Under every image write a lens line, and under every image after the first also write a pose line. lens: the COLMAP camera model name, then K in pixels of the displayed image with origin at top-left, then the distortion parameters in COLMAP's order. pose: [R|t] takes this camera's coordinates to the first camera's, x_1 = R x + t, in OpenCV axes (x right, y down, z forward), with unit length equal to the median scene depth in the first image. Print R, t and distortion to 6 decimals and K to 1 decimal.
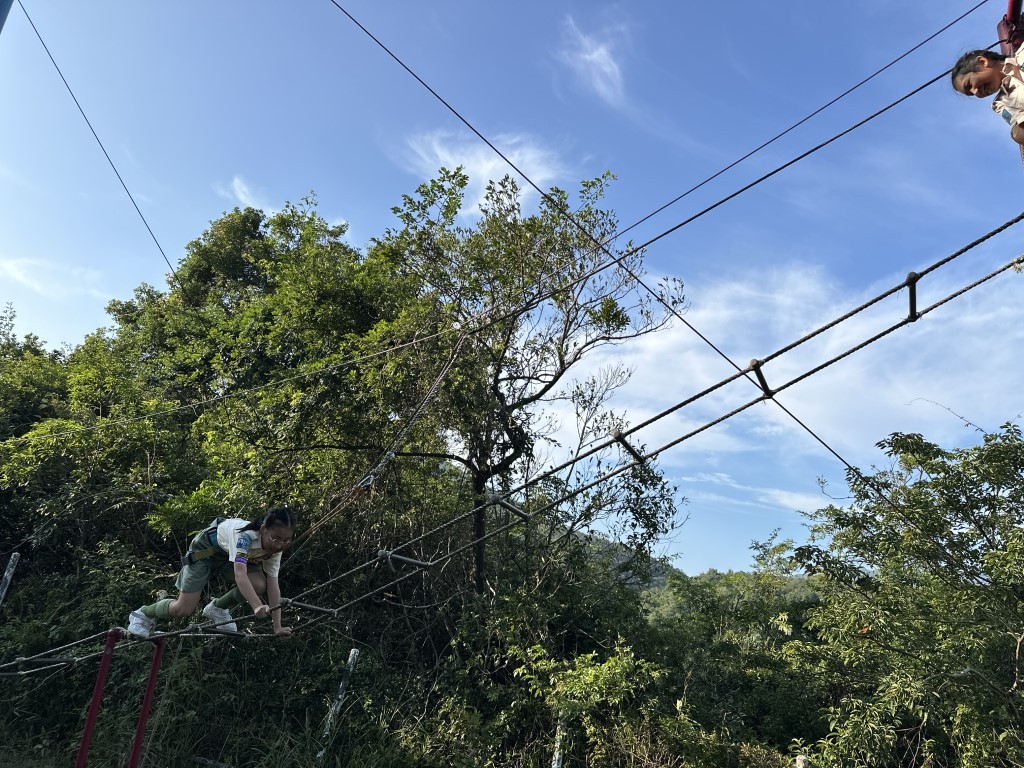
lens RADIAL K [[701.5, 0, 524.9], [0, 701.5, 377.8], [0, 0, 1]] dist [0.084190, -0.103815]
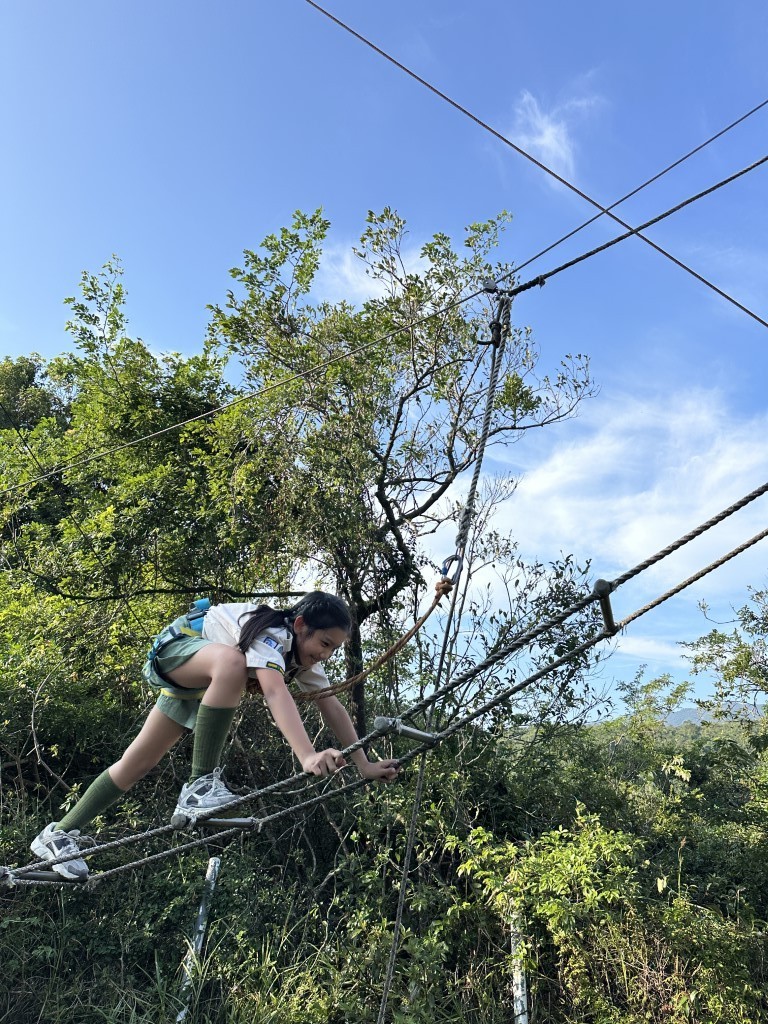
lens RADIAL K [[695.5, 0, 388.4], [0, 695.5, 517.1], [0, 0, 1]] dist [0.044526, -0.041573]
pose [[0.991975, -0.060900, 0.110800, -0.118344], [0.065719, 0.997021, -0.040365, 0.070237], [-0.108012, 0.047323, 0.993023, 0.239113]]
